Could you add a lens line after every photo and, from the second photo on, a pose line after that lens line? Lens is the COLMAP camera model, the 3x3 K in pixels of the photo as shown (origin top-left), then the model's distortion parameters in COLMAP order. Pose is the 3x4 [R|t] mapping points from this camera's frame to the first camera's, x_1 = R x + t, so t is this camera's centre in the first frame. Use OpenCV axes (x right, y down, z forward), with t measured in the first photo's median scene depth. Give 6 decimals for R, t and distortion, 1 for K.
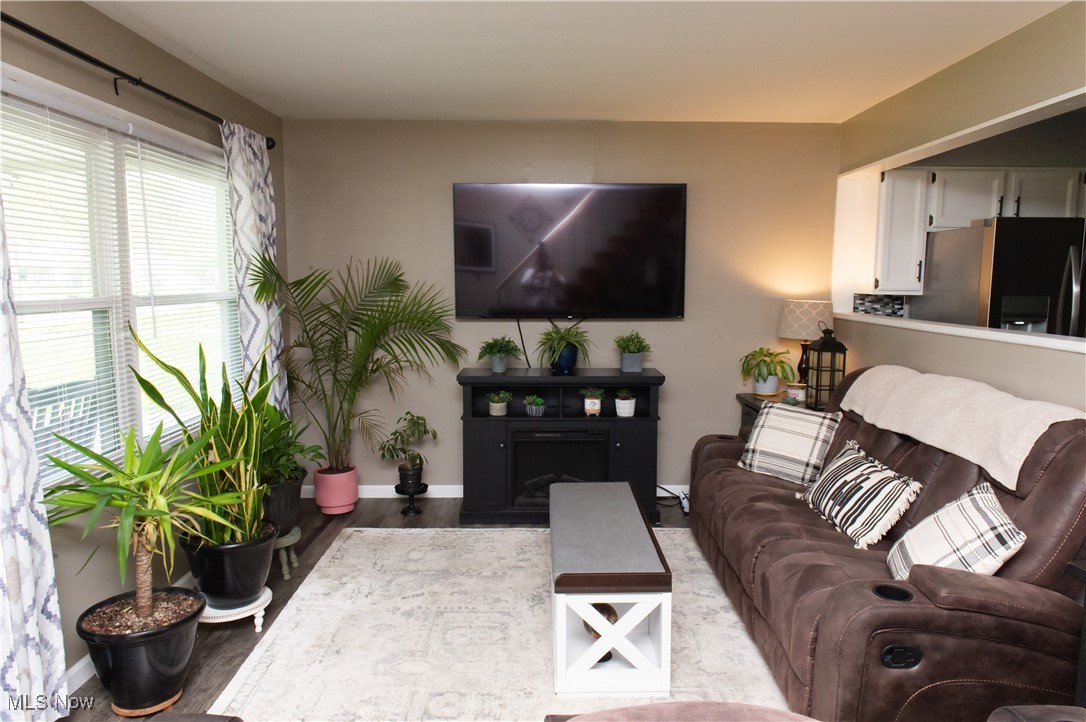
lens RADIAL K [[733.4, 0, 550.5], [0, 733.4, 366.1], [0, 0, 1]] dist [-0.002627, -0.002143]
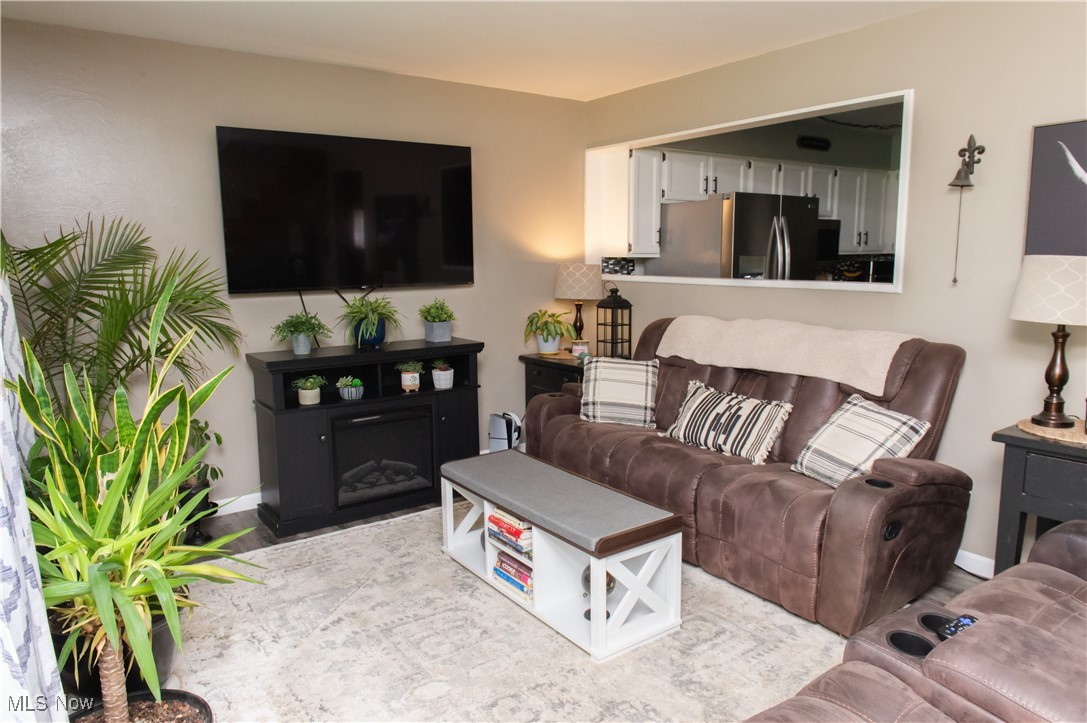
lens RADIAL K [[734.1, 0, 551.0], [0, 734.1, 366.6], [0, 0, 1]] dist [-0.002627, -0.002143]
pose [[0.812232, -0.098390, 0.574978, -0.339607], [0.077729, 0.995138, 0.060486, -0.006631], [-0.578133, -0.004436, 0.815930, 0.138938]]
